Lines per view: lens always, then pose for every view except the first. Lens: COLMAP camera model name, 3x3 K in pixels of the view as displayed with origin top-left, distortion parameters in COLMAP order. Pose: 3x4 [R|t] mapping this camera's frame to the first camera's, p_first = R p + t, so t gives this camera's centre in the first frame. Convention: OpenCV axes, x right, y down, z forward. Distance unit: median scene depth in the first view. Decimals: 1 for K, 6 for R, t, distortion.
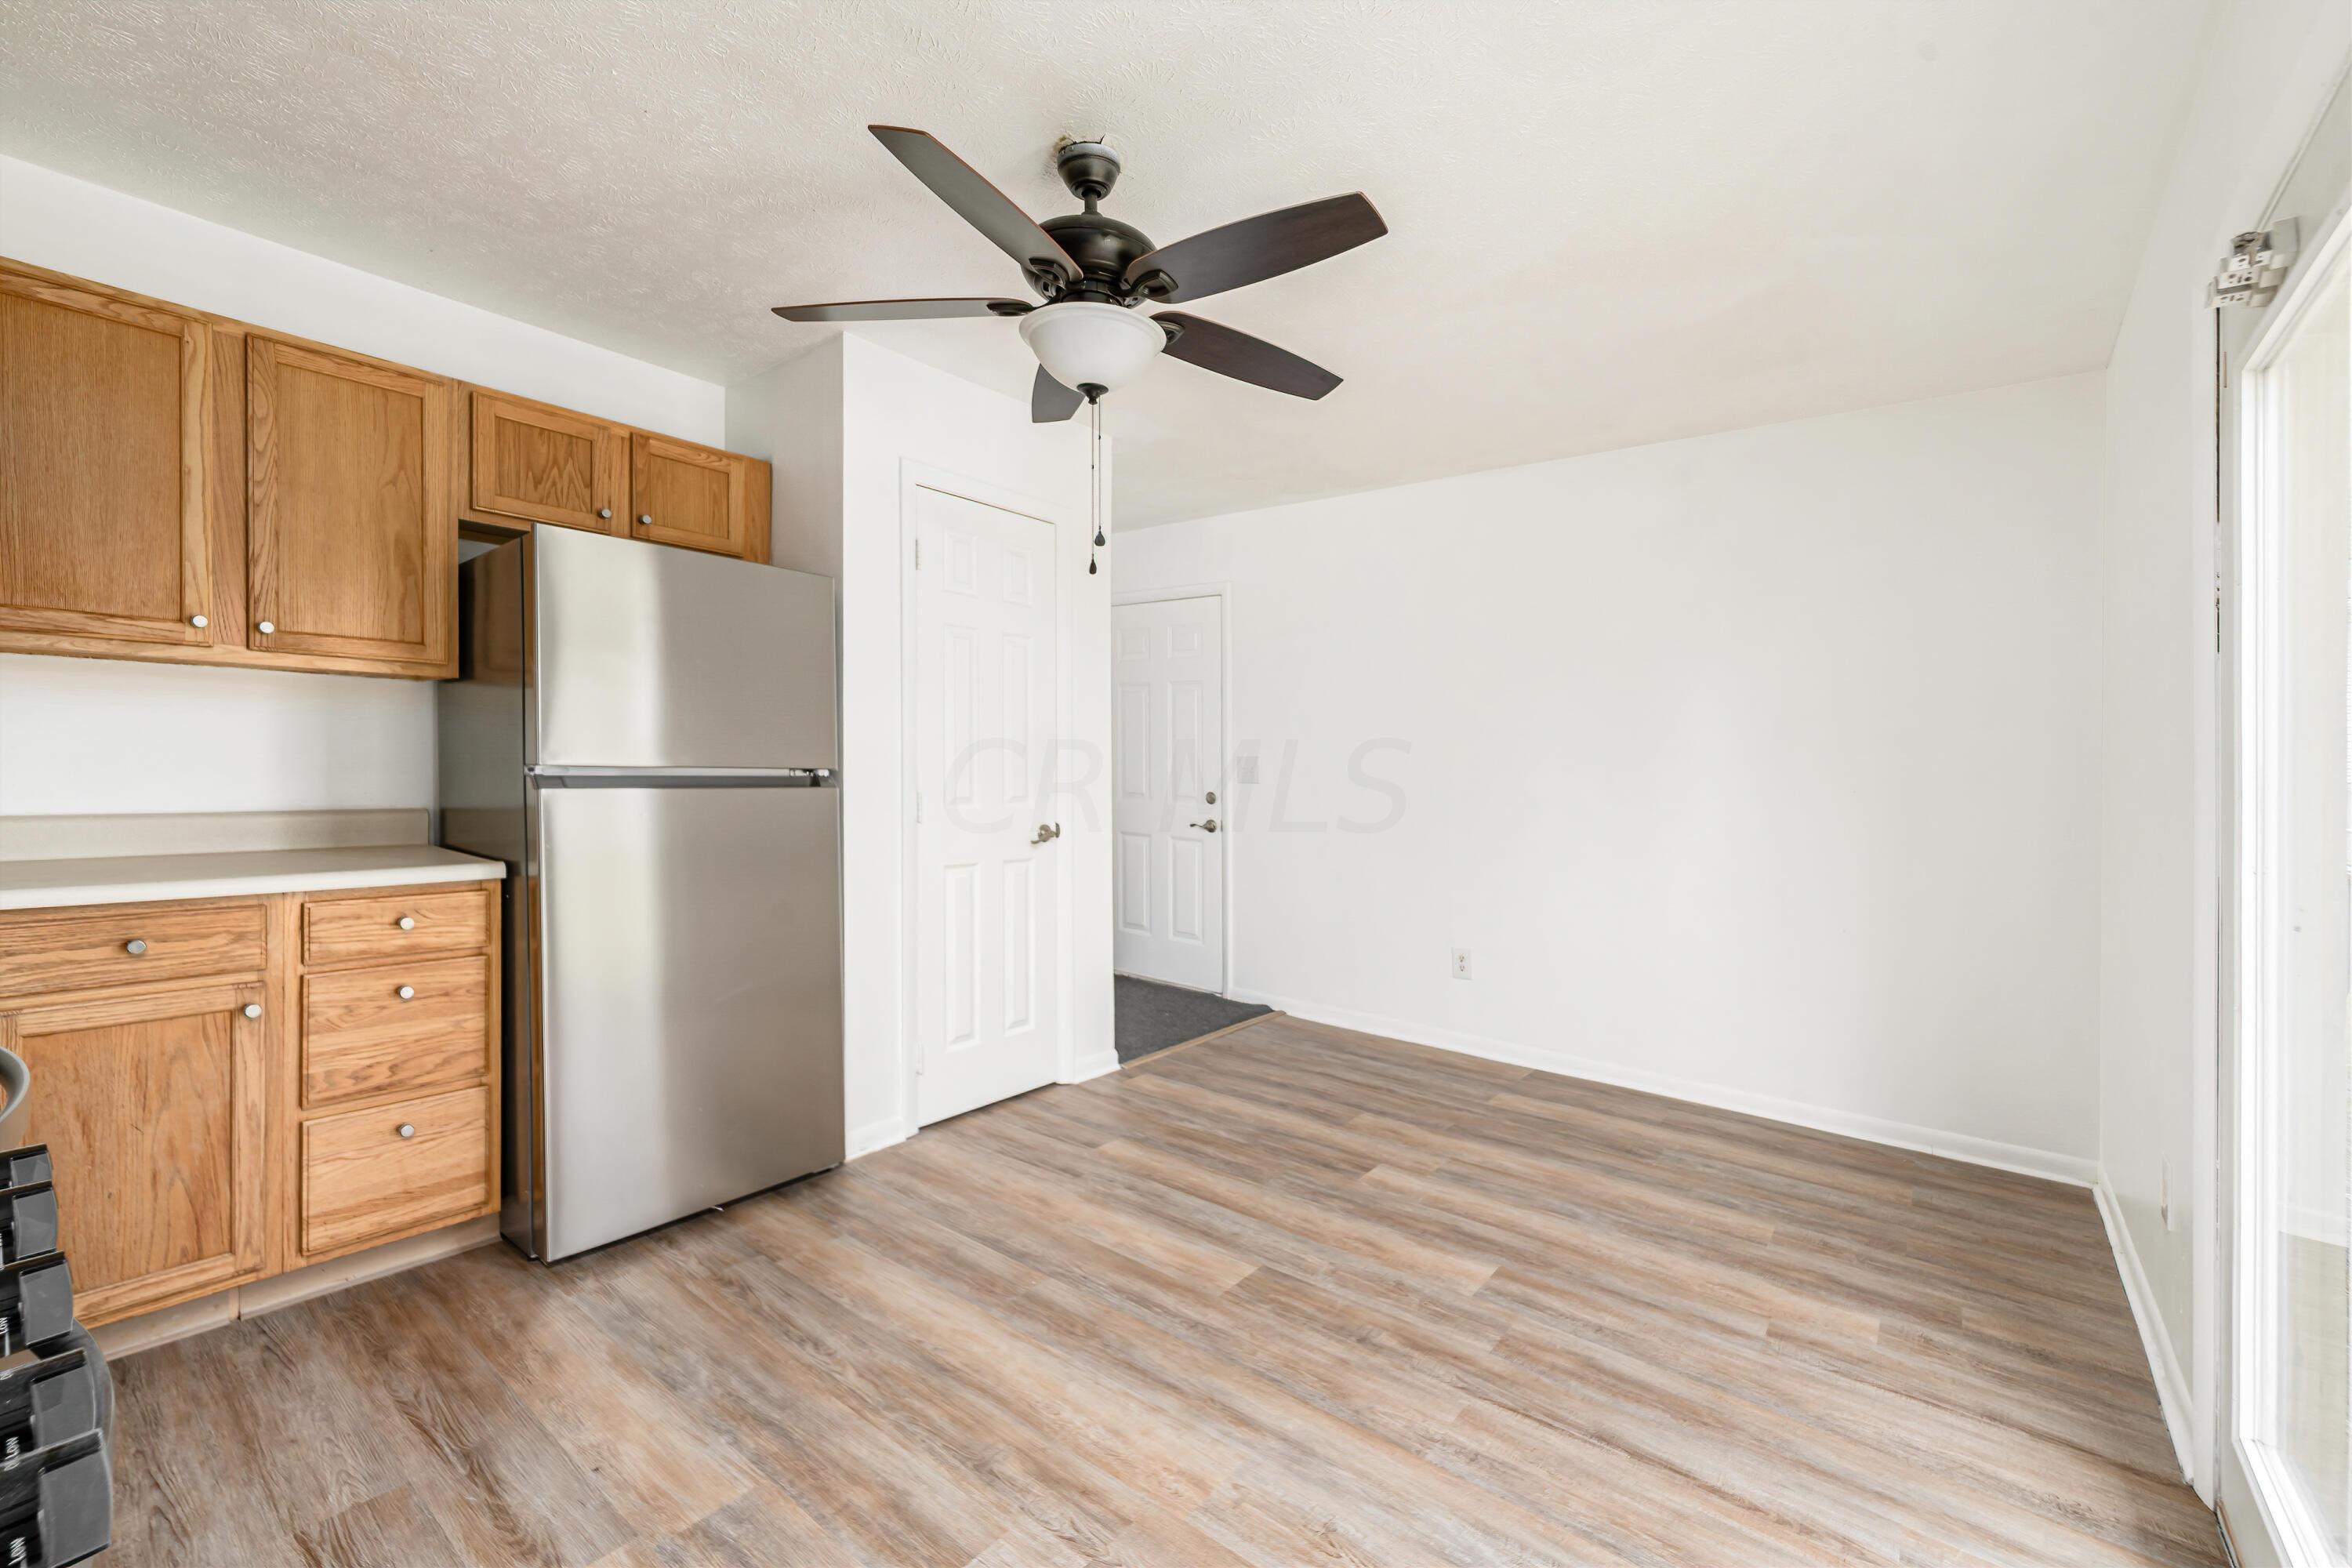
lens RADIAL K [[971.3, 0, 1181.8], [0, 971.3, 735.1], [0, 0, 1]] dist [0.002075, 0.000191]
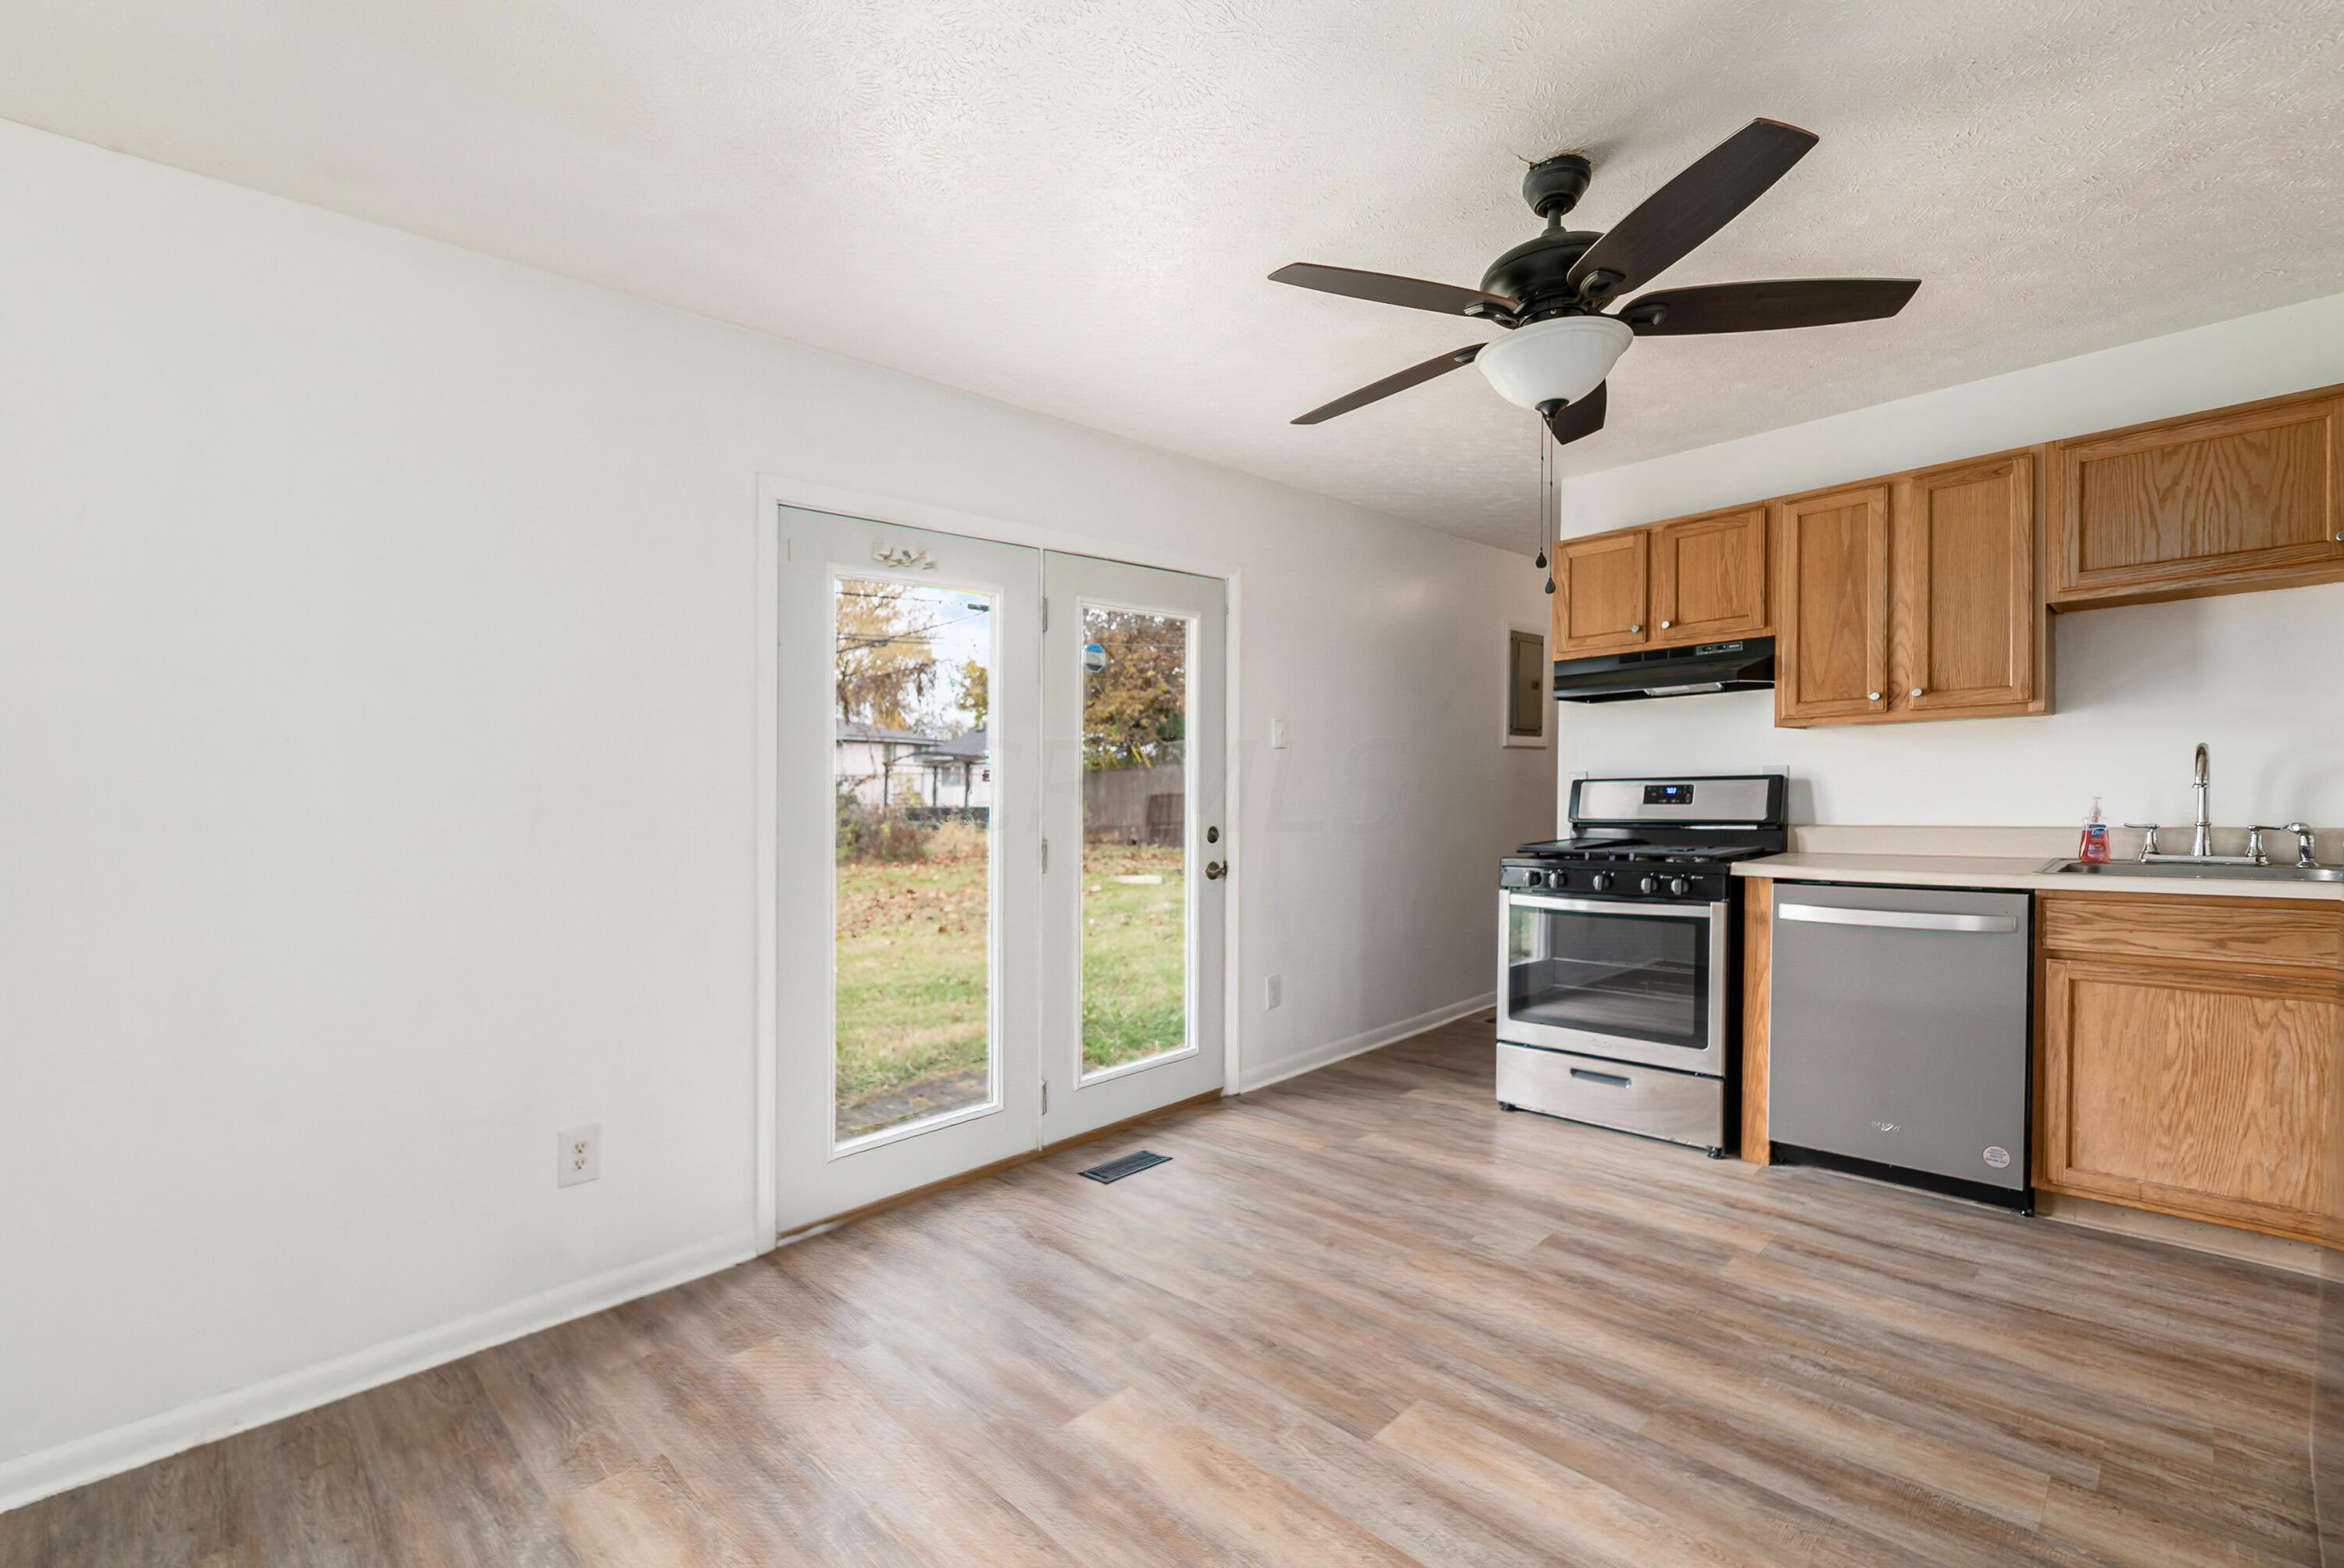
lens RADIAL K [[1023.4, 0, 1175.9], [0, 1023.4, 773.6], [0, 0, 1]] dist [0.000177, 0.000424]
pose [[-0.993580, 0.003958, 0.113058, 0.149218], [-0.000781, 0.999124, -0.041838, 0.056485], [-0.113125, -0.041658, -0.992707, 1.966009]]
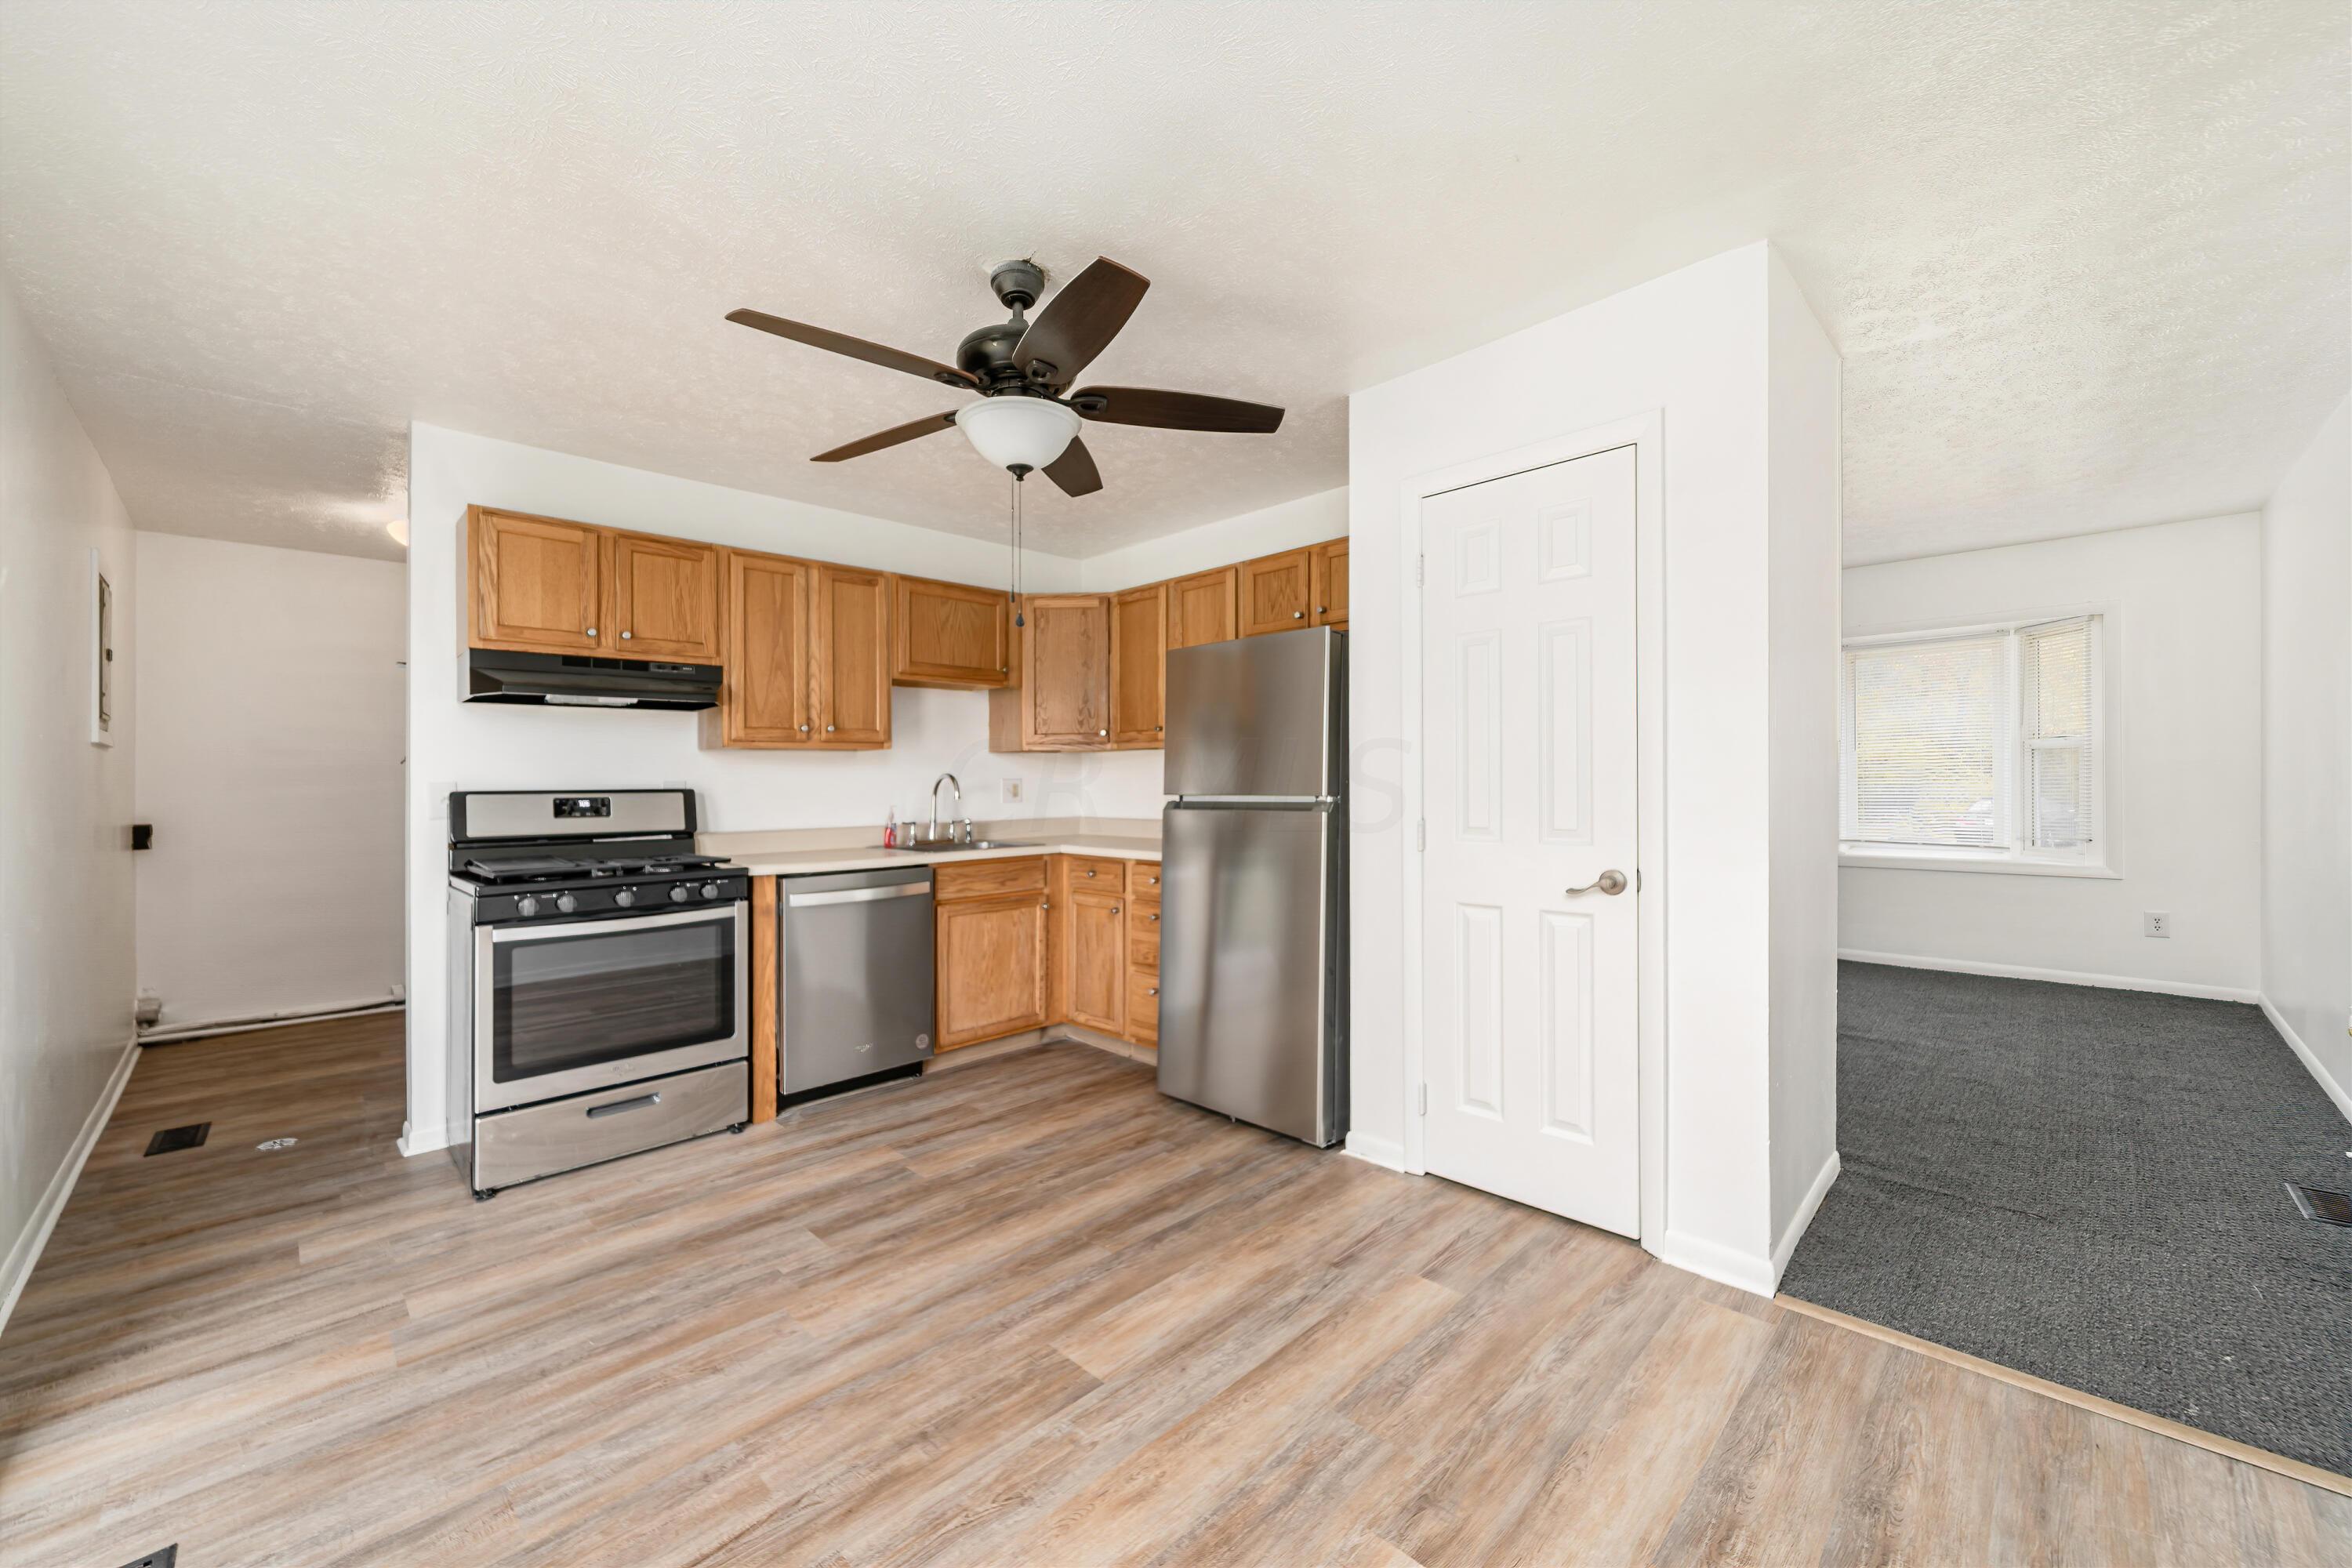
lens RADIAL K [[893.8, 0, 1170.7], [0, 893.8, 785.5], [0, 0, 1]] dist [0.000862, -0.001017]
pose [[-0.110085, -0.021326, -0.993693, 0.910562], [0.038340, 0.998935, -0.025685, 0.057662], [0.993182, -0.040926, -0.109151, 1.241517]]
